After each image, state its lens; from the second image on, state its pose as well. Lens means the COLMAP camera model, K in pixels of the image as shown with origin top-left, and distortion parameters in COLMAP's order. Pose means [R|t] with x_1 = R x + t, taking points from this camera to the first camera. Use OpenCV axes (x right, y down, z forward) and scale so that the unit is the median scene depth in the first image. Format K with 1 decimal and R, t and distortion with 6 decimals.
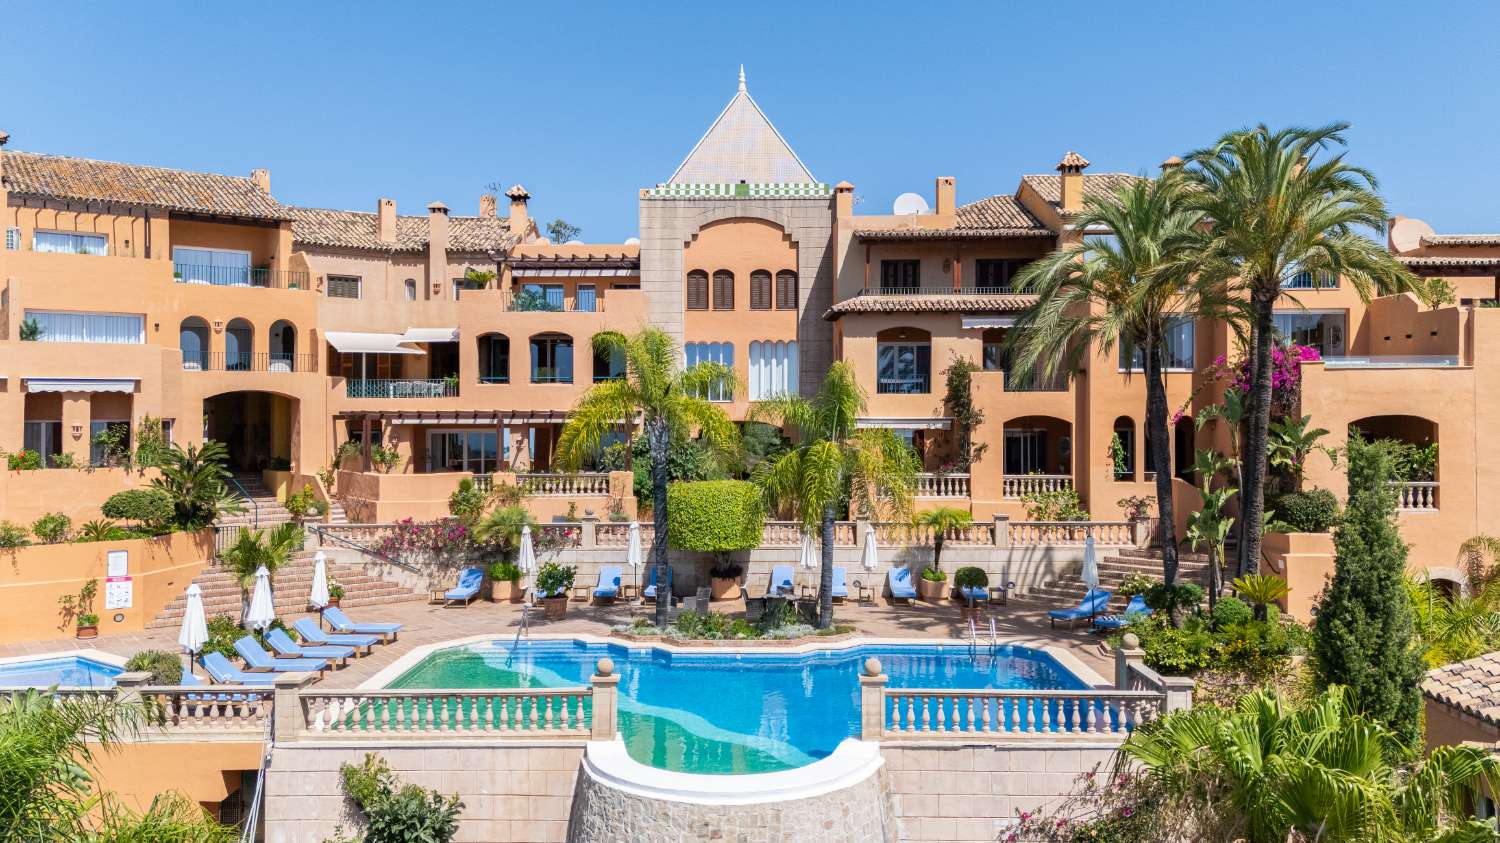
lens RADIAL K [[1138.4, 0, 749.8], [0, 1138.4, 493.9], [0, 0, 1]] dist [0.065308, -0.001900]
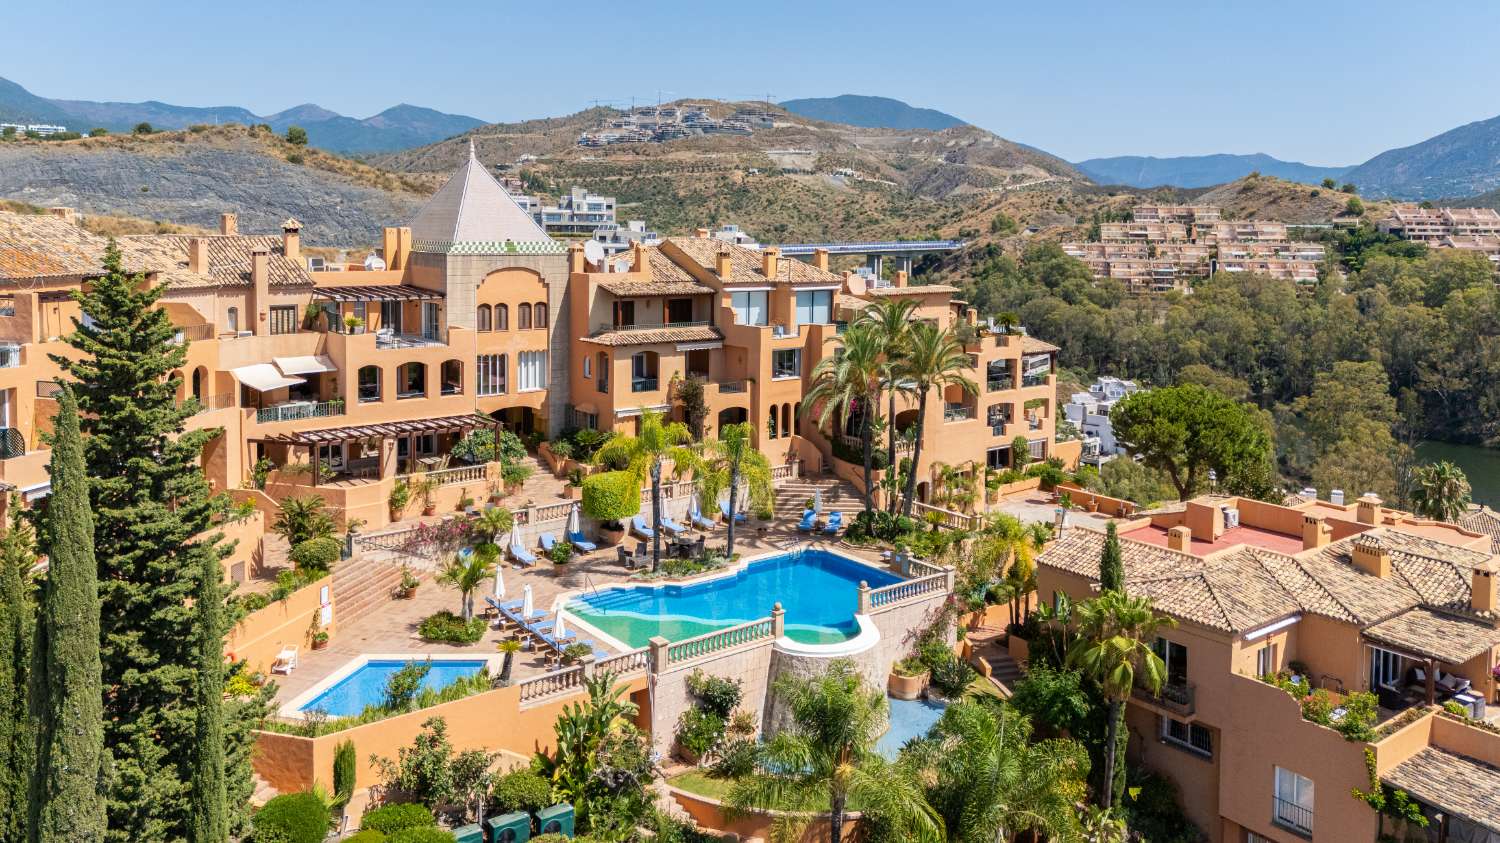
lens RADIAL K [[1125.9, 0, 750.0], [0, 1125.9, 421.5], [0, 0, 1]] dist [0.004380, 0.000314]
pose [[0.764820, -0.103300, 0.635908, -0.728717], [0.022177, 0.990698, 0.134261, -0.242591], [-0.643862, -0.088583, 0.759997, -0.298637]]
